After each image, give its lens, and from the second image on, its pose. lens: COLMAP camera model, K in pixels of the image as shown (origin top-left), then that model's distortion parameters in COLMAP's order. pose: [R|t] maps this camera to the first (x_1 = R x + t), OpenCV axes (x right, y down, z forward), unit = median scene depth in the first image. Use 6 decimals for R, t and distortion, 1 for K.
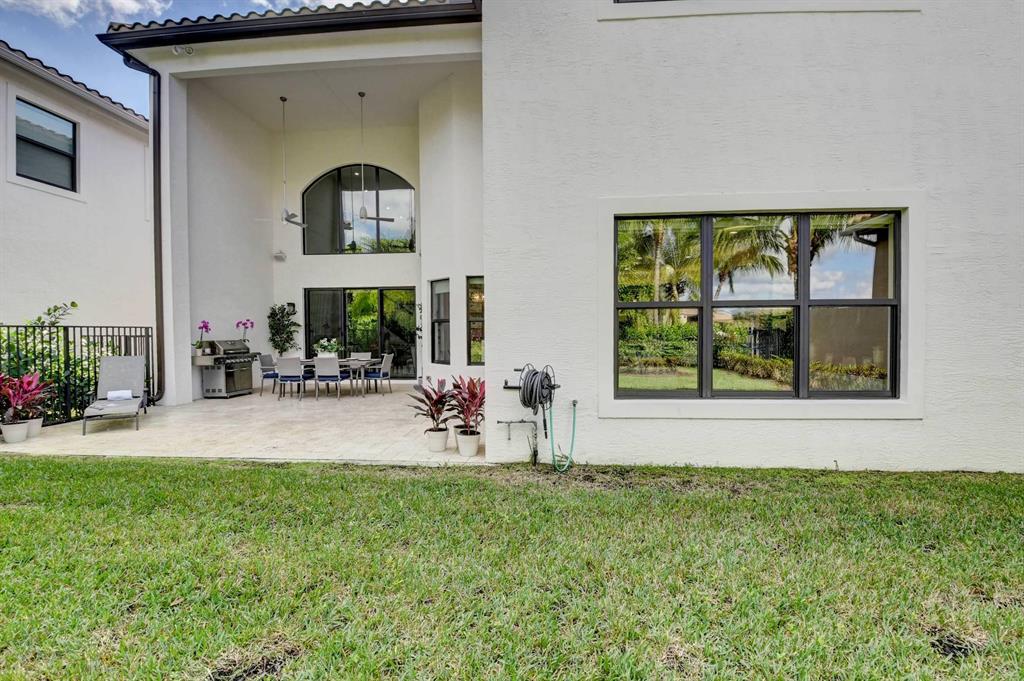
lens RADIAL K [[448.4, 0, 509.1], [0, 448.4, 340.7], [0, 0, 1]] dist [0.016152, -0.028291]
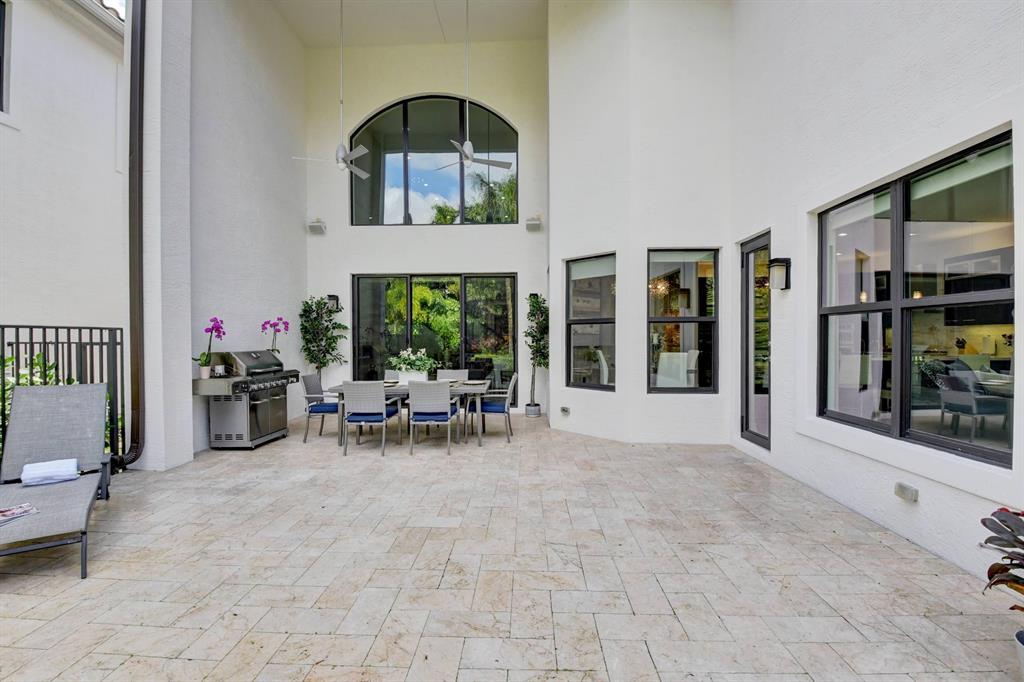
lens RADIAL K [[450.8, 0, 512.0], [0, 450.8, 341.0], [0, 0, 1]] dist [-0.001512, -0.012979]
pose [[0.999151, 0.004197, 0.040973, -0.302999], [-0.003670, 0.999910, -0.012940, -0.008326], [-0.041023, 0.012779, 0.999076, 0.383944]]
